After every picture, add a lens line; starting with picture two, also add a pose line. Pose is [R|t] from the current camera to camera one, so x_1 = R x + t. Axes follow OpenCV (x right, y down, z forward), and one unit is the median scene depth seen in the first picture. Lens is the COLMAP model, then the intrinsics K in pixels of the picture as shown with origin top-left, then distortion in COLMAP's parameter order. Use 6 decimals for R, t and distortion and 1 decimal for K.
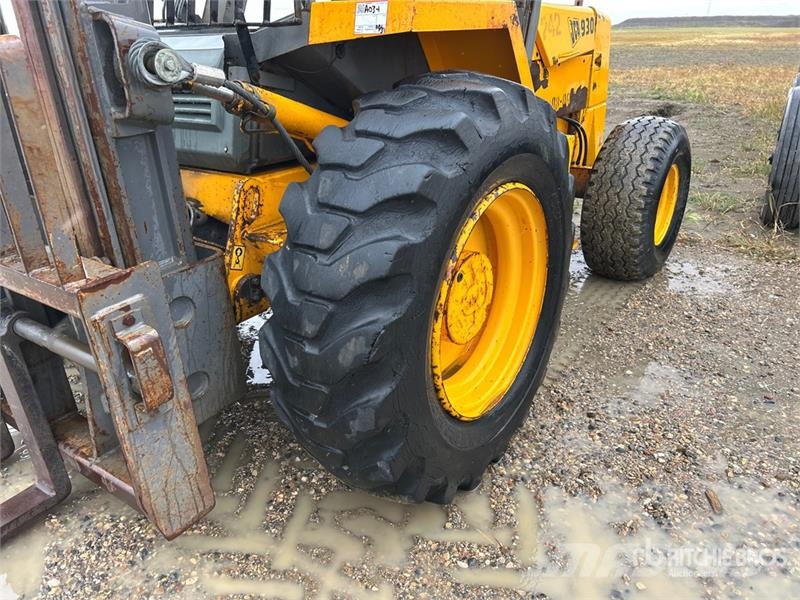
lens RADIAL K [[598.8, 0, 400.0], [0, 598.8, 300.0], [0, 0, 1]] dist [0.066948, -0.060782]
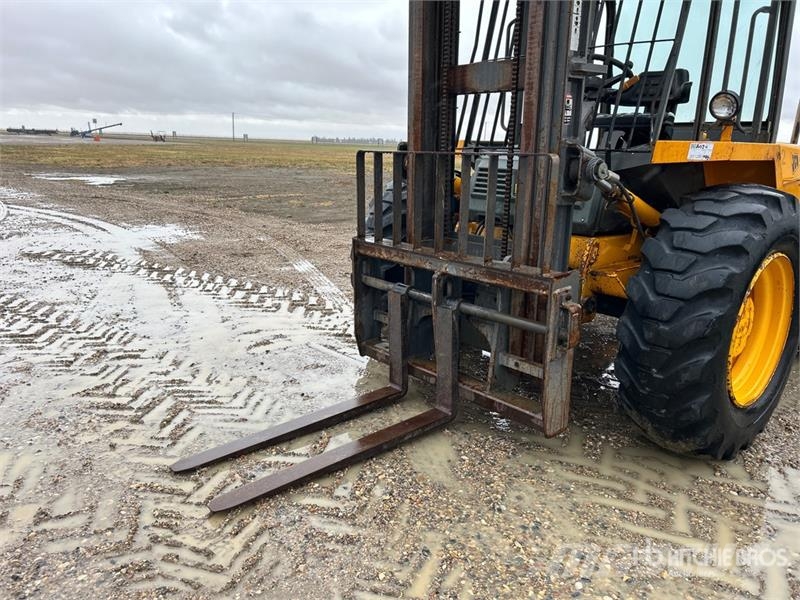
lens RADIAL K [[597.7, 0, 398.0], [0, 597.7, 298.1], [0, 0, 1]] dist [0.052239, -0.052093]
pose [[0.970195, 0.106932, -0.217456, -0.453638], [-0.141851, 0.978169, -0.151870, 0.322487], [0.196468, 0.178190, 0.964183, -0.743326]]
